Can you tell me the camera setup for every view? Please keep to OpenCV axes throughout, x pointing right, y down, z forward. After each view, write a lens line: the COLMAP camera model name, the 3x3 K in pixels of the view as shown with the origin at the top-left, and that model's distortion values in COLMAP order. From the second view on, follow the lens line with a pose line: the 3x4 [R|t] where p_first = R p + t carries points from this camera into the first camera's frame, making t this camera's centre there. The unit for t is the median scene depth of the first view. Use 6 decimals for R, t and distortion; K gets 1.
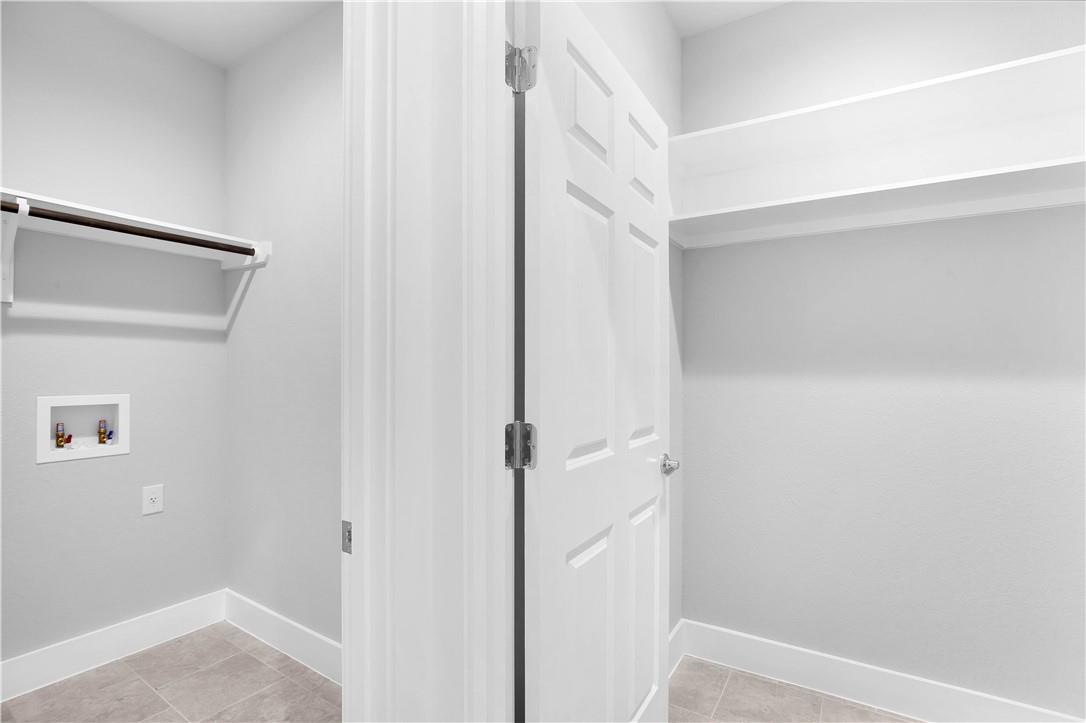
lens RADIAL K [[521.1, 0, 552.8], [0, 521.1, 366.5], [0, 0, 1]] dist [-0.031314, 0.012238]
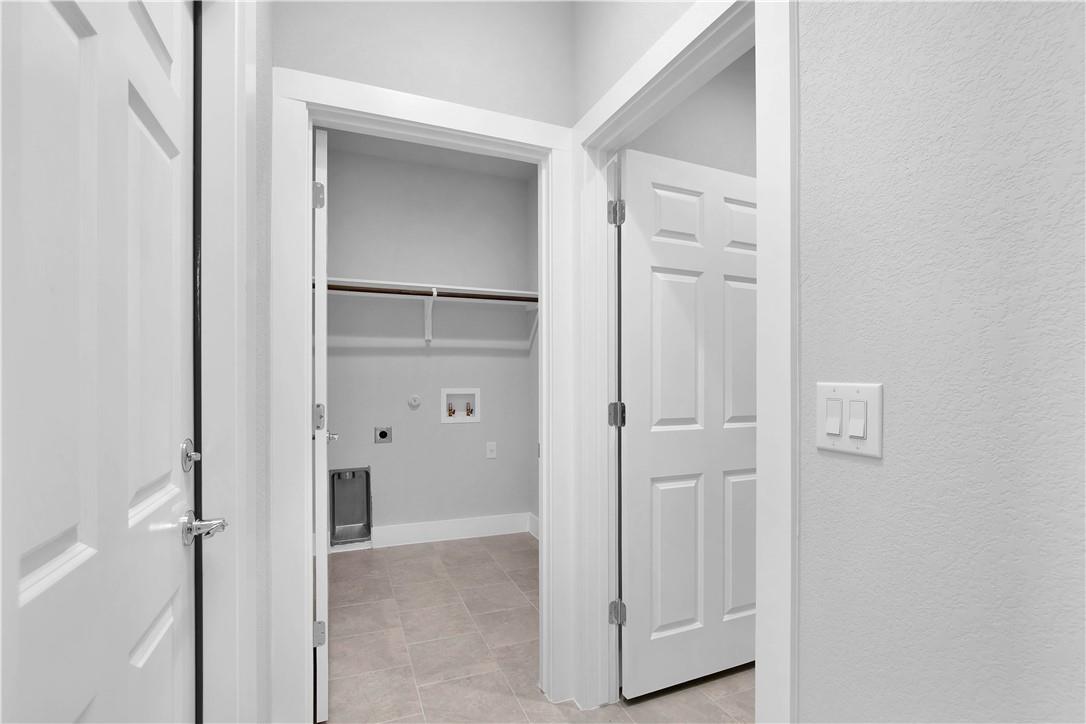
lens RADIAL K [[506.8, 0, 547.4], [0, 506.8, 369.3], [0, 0, 1]] dist [0.000270, 0.000510]
pose [[0.824791, -0.008661, -0.565372, 0.352539], [0.007912, 0.999962, -0.003776, -0.003042], [0.565383, -0.001359, 0.824827, -0.304929]]
